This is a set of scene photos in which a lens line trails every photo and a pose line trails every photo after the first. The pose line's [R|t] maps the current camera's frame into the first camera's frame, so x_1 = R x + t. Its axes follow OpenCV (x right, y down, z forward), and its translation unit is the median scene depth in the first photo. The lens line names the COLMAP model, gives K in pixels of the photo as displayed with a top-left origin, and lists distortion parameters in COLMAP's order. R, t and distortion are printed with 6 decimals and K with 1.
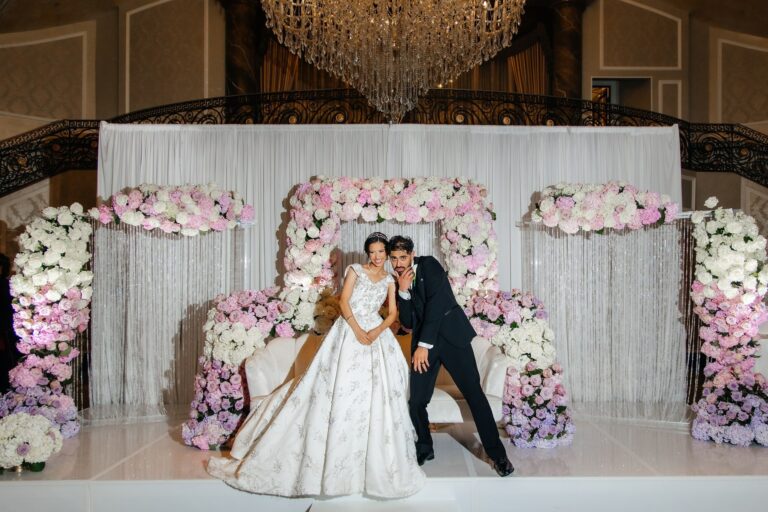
lens RADIAL K [[820.9, 0, 386.7], [0, 820.9, 252.3], [0, 0, 1]] dist [0.113093, 0.000000]
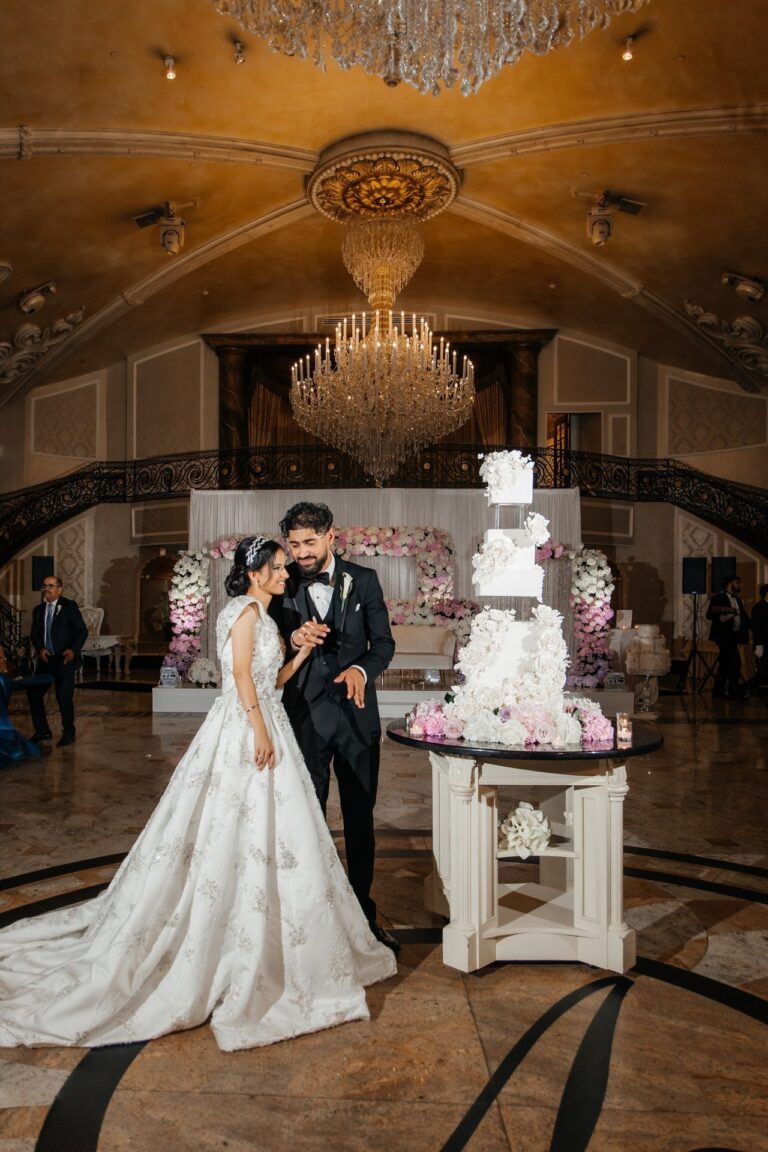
lens RADIAL K [[781.0, 0, 318.0], [0, 781.0, 578.1], [0, 0, 1]] dist [0.075662, 0.000612]
pose [[0.998881, 0.001280, -0.047269, -0.052762], [-0.000823, 0.999953, 0.009702, -0.009319], [0.047279, -0.009653, 0.998835, -0.522944]]
